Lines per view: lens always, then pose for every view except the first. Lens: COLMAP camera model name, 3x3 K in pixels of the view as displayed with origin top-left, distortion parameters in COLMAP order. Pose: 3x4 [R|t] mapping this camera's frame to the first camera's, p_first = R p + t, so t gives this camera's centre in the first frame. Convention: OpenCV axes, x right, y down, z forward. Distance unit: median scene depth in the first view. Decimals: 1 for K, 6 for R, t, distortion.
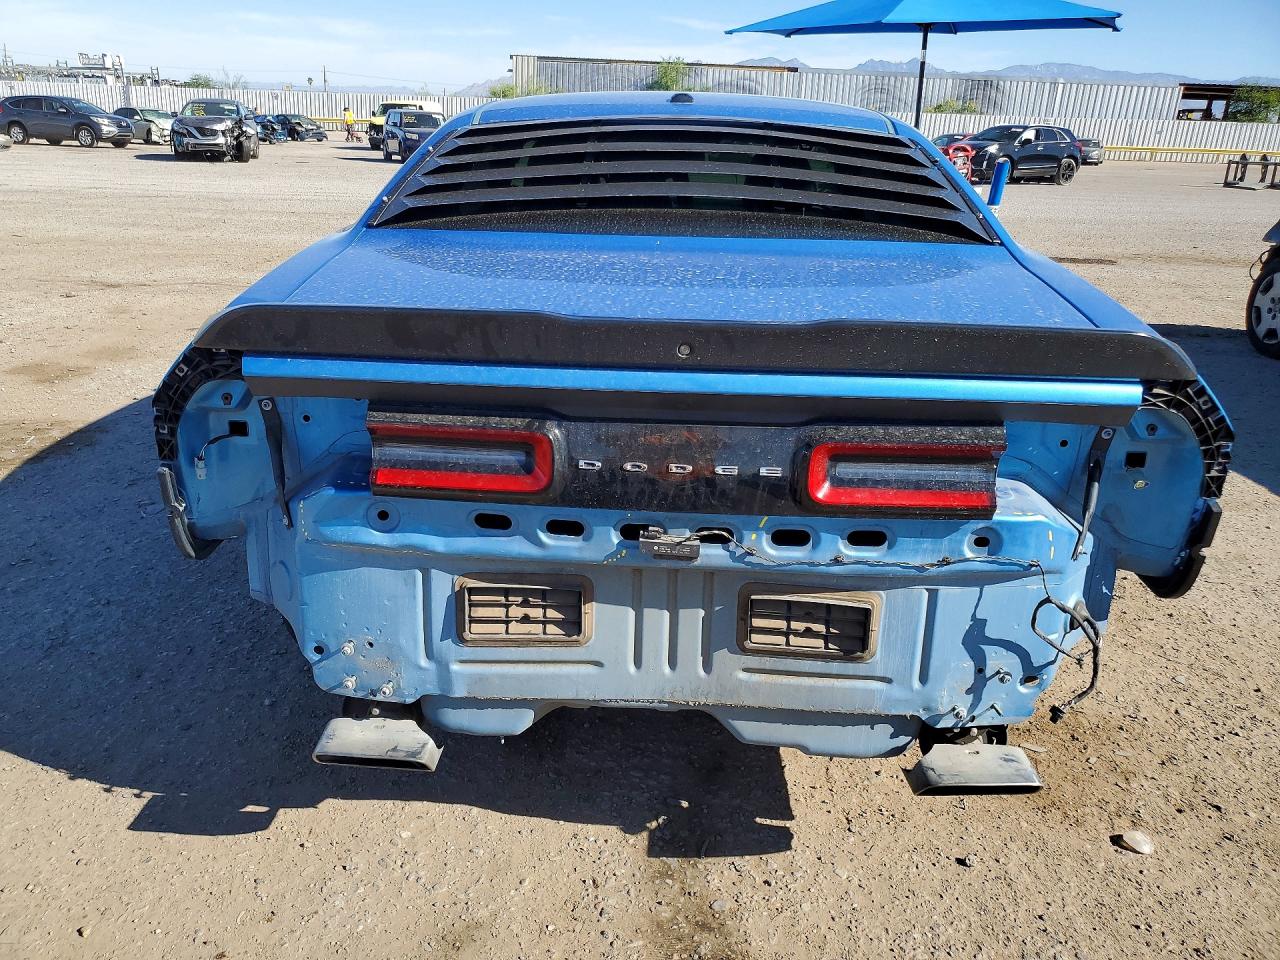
lens RADIAL K [[1045.6, 0, 633.6], [0, 1045.6, 477.8], [0, 0, 1]] dist [0.018166, 0.017226]
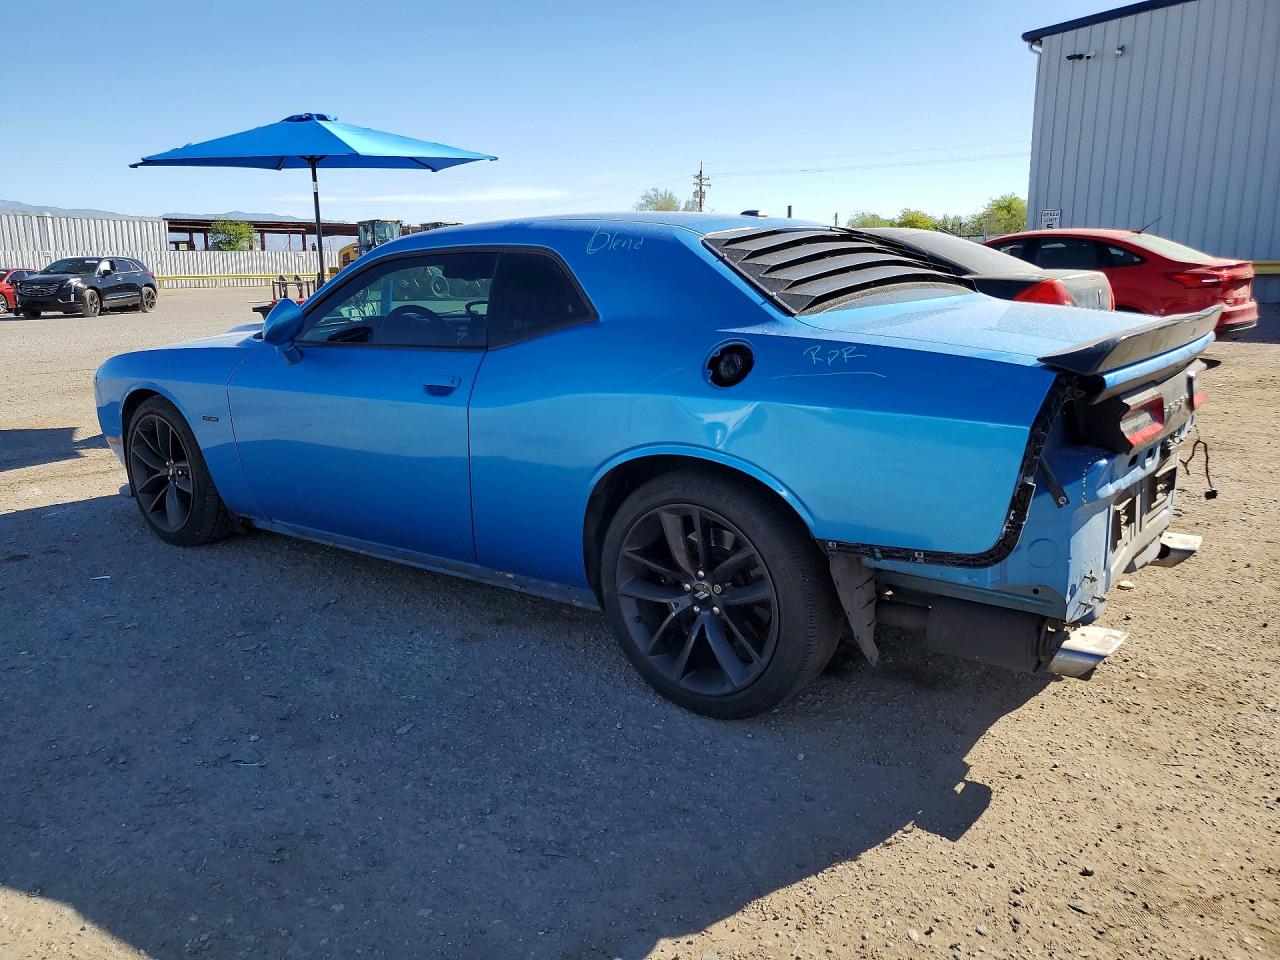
lens RADIAL K [[1045.6, 0, 637.7], [0, 1045.6, 474.3], [0, 0, 1]] dist [0.018166, 0.017226]
pose [[0.549854, -0.207297, 0.809129, -0.138442], [0.303244, 0.952160, 0.037868, -0.016960], [-0.778270, 0.224542, 0.586410, 0.048509]]
